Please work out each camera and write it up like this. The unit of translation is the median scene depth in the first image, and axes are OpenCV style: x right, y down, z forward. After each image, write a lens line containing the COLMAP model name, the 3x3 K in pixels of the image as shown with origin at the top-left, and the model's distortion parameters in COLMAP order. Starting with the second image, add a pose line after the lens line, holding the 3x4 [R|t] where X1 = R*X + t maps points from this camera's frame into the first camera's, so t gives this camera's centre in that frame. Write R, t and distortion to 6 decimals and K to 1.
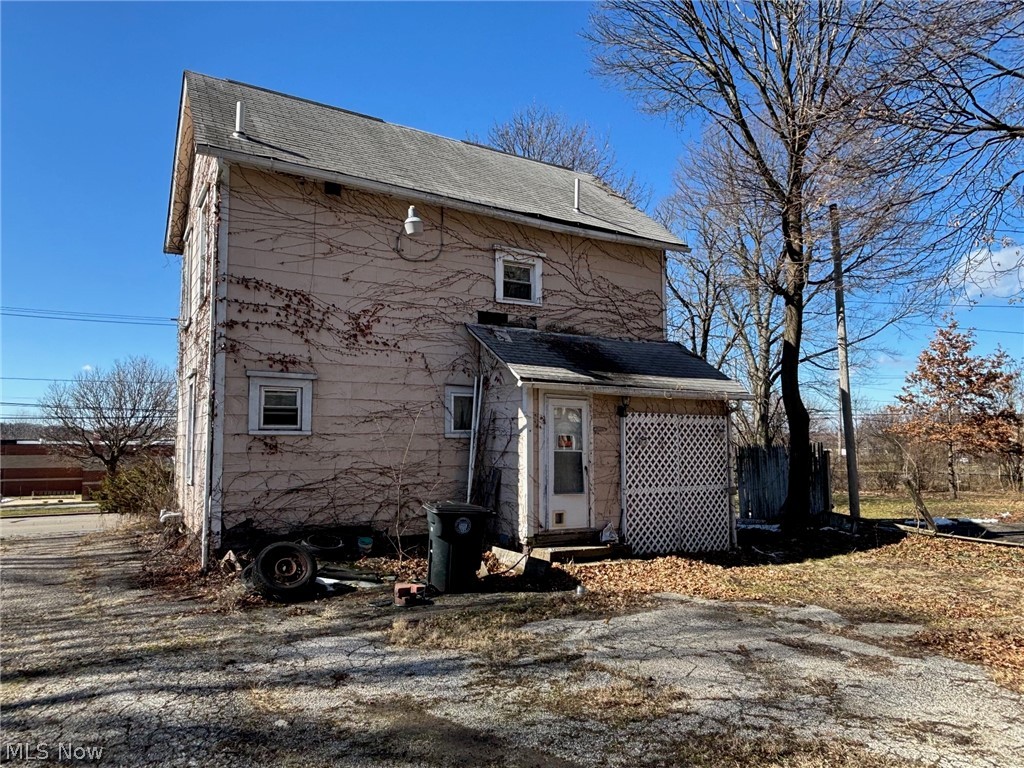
lens RADIAL K [[668.2, 0, 512.0], [0, 668.2, 384.0], [0, 0, 1]] dist [0.096148, -0.140310]
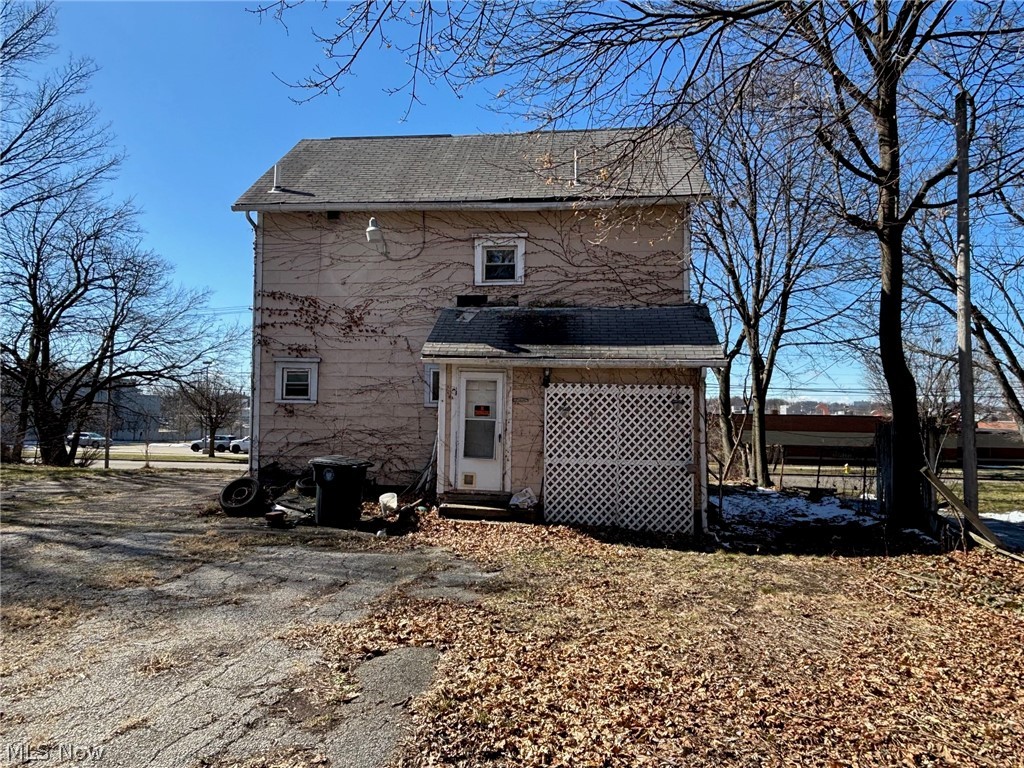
lens RADIAL K [[668.2, 0, 512.0], [0, 668.2, 384.0], [0, 0, 1]] dist [0.096148, -0.140310]
pose [[0.786481, -0.014536, -0.617443, 0.761048], [0.036580, 0.999064, 0.023074, 0.018369], [0.616530, -0.040733, 0.786277, 0.169464]]
